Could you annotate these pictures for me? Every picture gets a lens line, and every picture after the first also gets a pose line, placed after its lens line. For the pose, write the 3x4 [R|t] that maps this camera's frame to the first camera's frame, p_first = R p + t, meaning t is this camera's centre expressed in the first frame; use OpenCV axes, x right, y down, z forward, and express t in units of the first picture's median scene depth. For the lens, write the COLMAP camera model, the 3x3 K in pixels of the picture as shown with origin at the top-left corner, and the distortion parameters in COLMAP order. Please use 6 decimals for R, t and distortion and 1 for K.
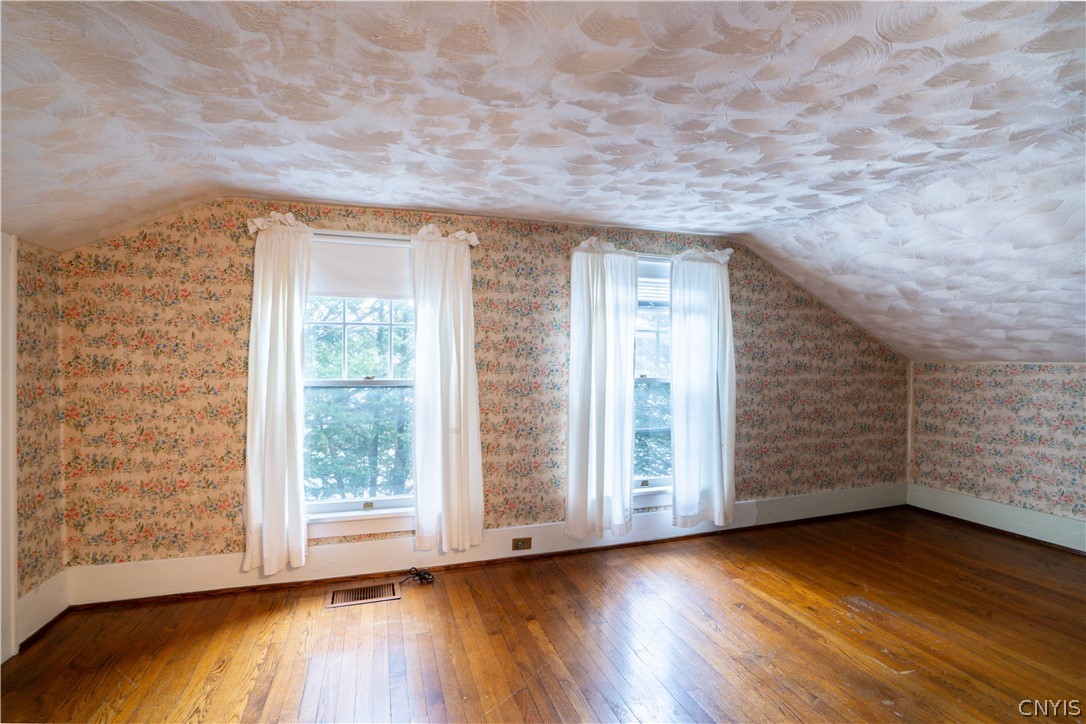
lens RADIAL K [[503.4, 0, 532.9], [0, 503.4, 361.4], [0, 0, 1]] dist [-0.044392, 0.011326]
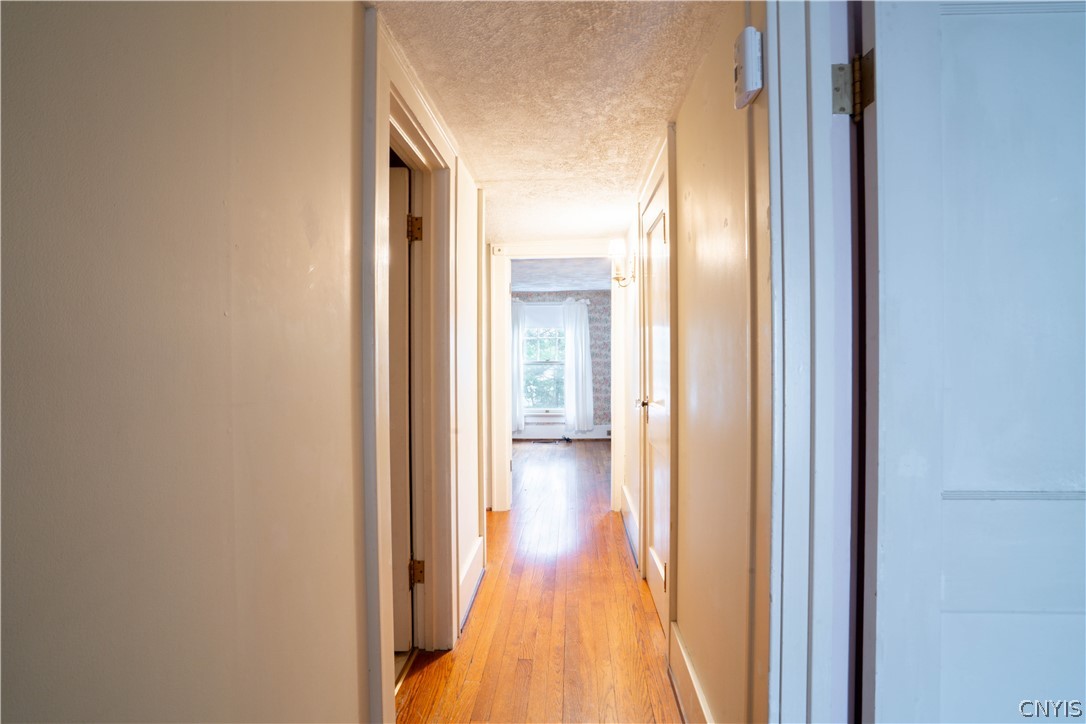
lens RADIAL K [[503.4, 0, 536.6], [0, 503.4, 356.6], [0, 0, 1]] dist [-0.044392, 0.011326]
pose [[0.927545, -0.004979, -0.373679, 0.517861], [0.006925, 0.999969, 0.003865, 0.005298], [0.373648, -0.006173, 0.927550, -1.243548]]
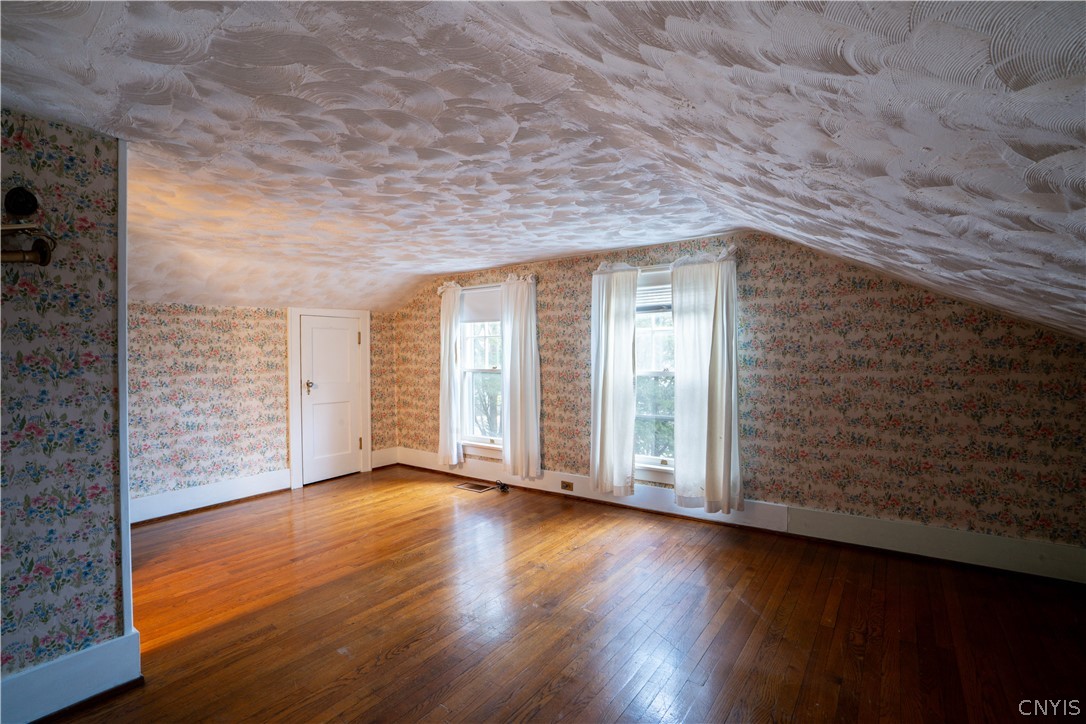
lens RADIAL K [[503.4, 0, 549.8], [0, 503.4, 370.3], [0, 0, 1]] dist [-0.044392, 0.011326]
pose [[0.601547, 0.012358, -0.798742, 1.094544], [-0.001757, 0.999898, 0.014147, 0.015869], [0.798835, -0.007107, 0.601508, 0.105818]]
